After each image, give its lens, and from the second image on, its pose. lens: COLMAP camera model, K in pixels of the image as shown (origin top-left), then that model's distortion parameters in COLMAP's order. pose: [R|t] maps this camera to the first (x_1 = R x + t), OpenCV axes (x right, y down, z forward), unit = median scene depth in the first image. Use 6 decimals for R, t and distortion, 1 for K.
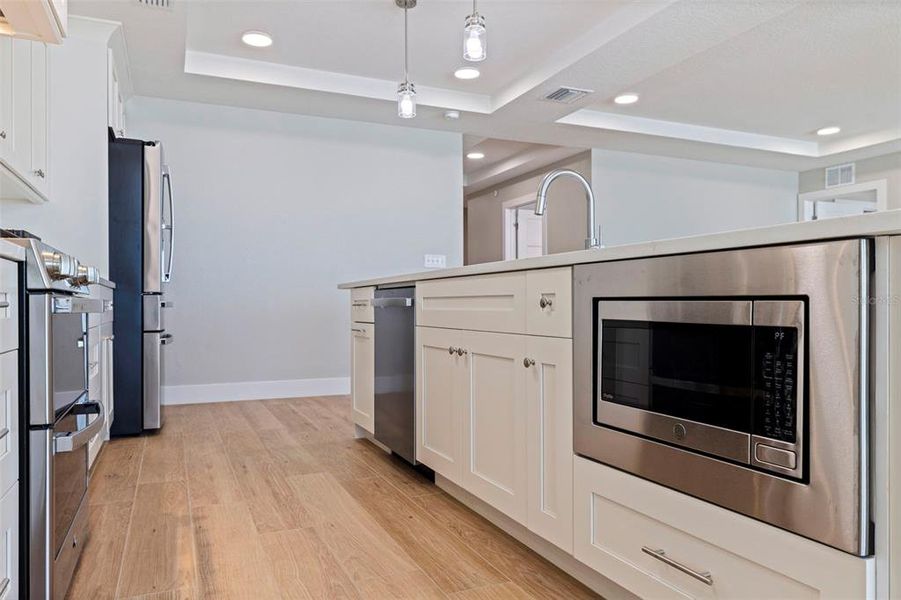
lens RADIAL K [[621.1, 0, 451.5], [0, 621.1, 303.4], [0, 0, 1]] dist [0.000538, -0.000764]
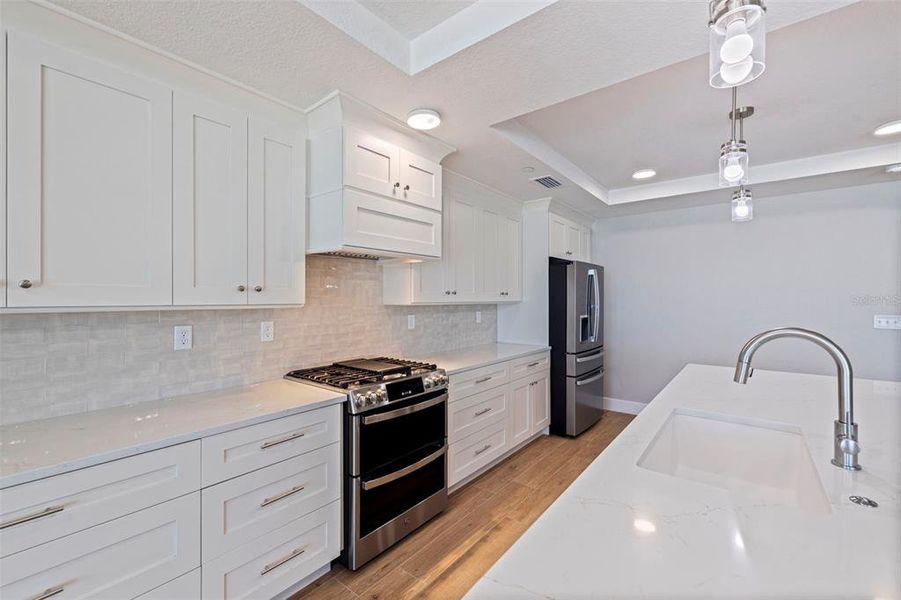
lens RADIAL K [[375.3, 0, 450.5], [0, 375.3, 300.0], [0, 0, 1]] dist [0.000135, 0.000005]
pose [[0.466495, 0.001102, -0.884523, 0.348822], [-0.000653, 0.999999, 0.000901, -0.219683], [0.884523, 0.000157, 0.466496, 0.345439]]
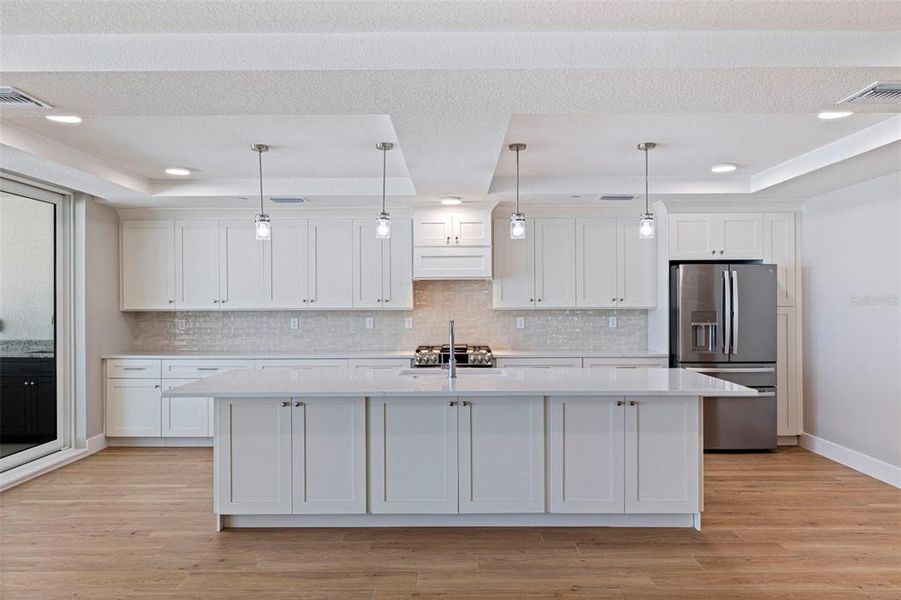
lens RADIAL K [[621.1, 0, 451.5], [0, 621.1, 303.4], [0, 0, 1]] dist [0.000538, -0.000764]
pose [[-0.404425, 0.004695, -0.914559, 1.628354], [0.001722, 0.999989, 0.004372, -0.237956], [0.914570, 0.000193, -0.404428, 1.524601]]
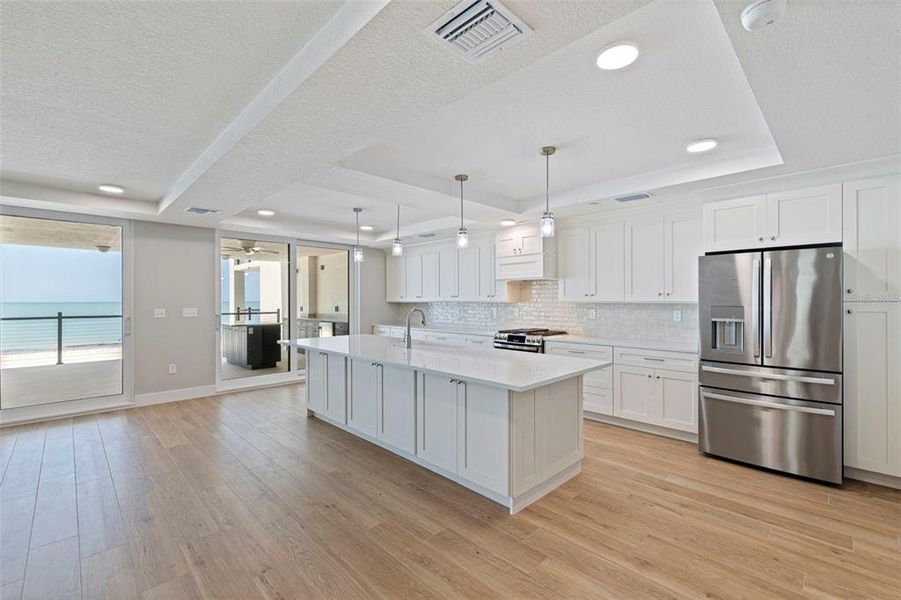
lens RADIAL K [[389.8, 0, 453.9], [0, 389.8, 302.8], [0, 0, 1]] dist [0.001678, 0.000549]
pose [[-0.932551, 0.007007, -0.360971, 0.559394], [0.002975, 0.999927, 0.011725, -0.227276], [0.361027, 0.009860, -0.932503, 2.282178]]
